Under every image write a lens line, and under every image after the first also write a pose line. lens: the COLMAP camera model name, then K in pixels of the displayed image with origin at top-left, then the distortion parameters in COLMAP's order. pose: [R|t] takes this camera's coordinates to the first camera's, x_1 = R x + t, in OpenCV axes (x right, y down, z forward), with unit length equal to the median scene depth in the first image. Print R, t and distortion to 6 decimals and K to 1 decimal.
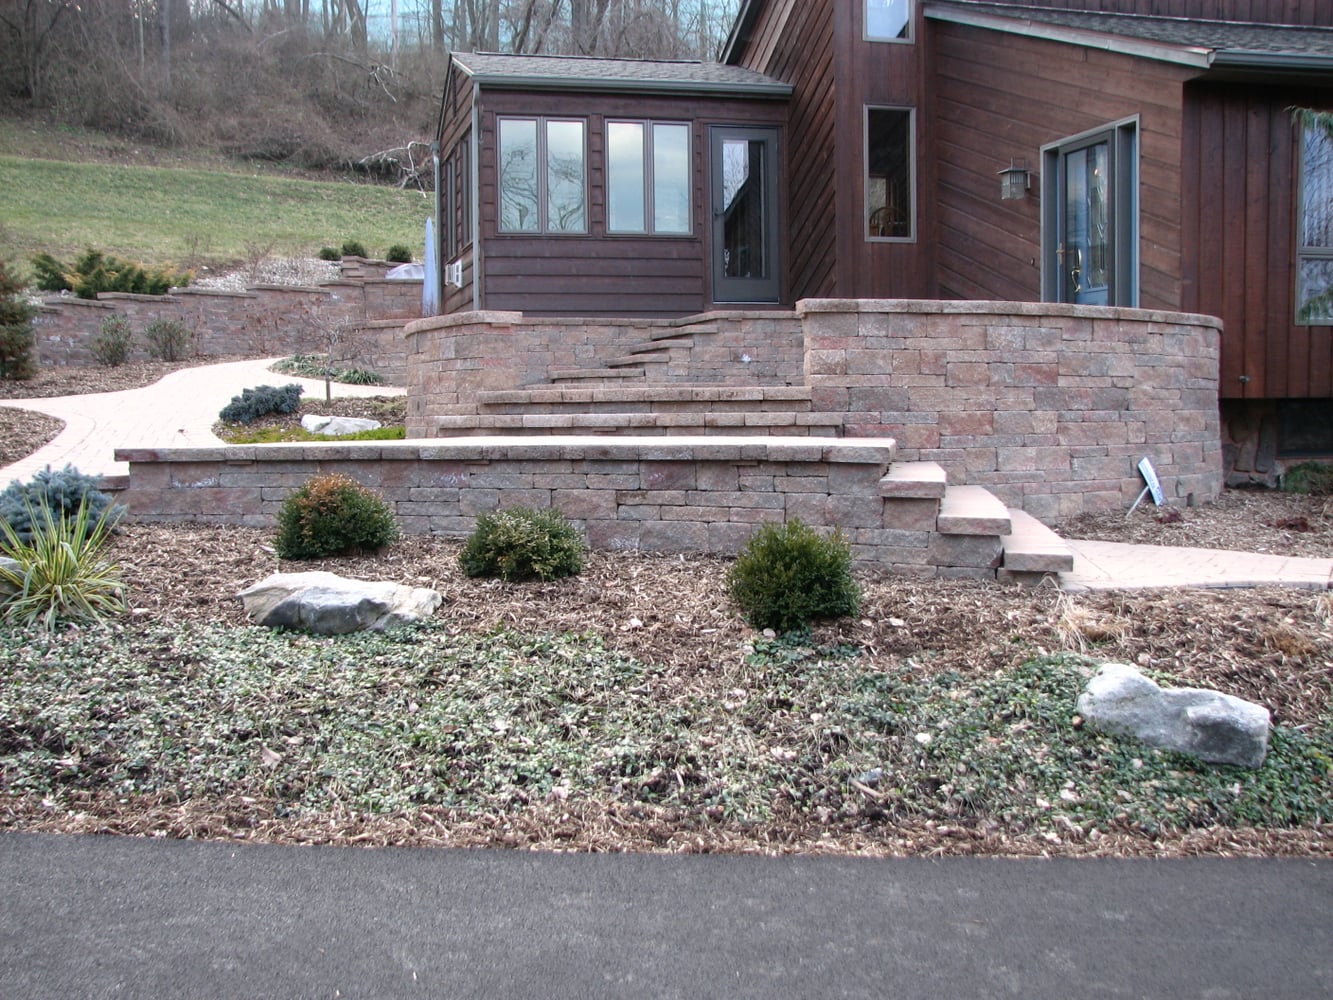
lens RADIAL K [[1477.9, 0, 666.5], [0, 1477.9, 500.0], [0, 0, 1]] dist [-0.139125, 0.031498]
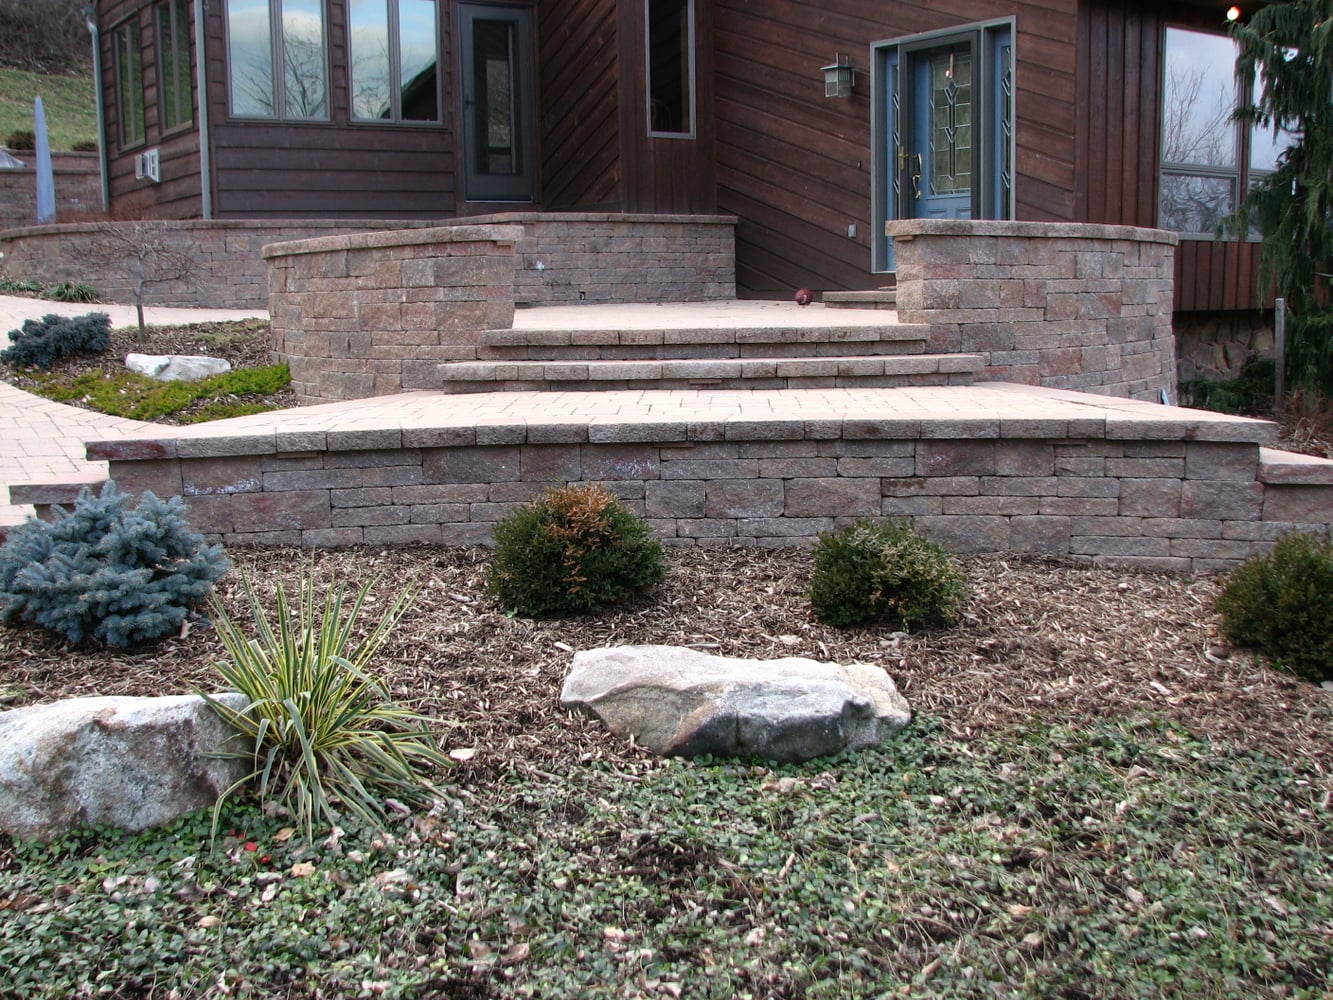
lens RADIAL K [[1416.9, 0, 666.5], [0, 1416.9, 500.0], [0, 0, 1]] dist [-0.147147, 0.008015]
pose [[0.936516, -0.058086, 0.345779, -0.298801], [0.028445, 0.995518, 0.090190, -0.049179], [-0.349468, -0.074629, 0.933971, 0.271015]]
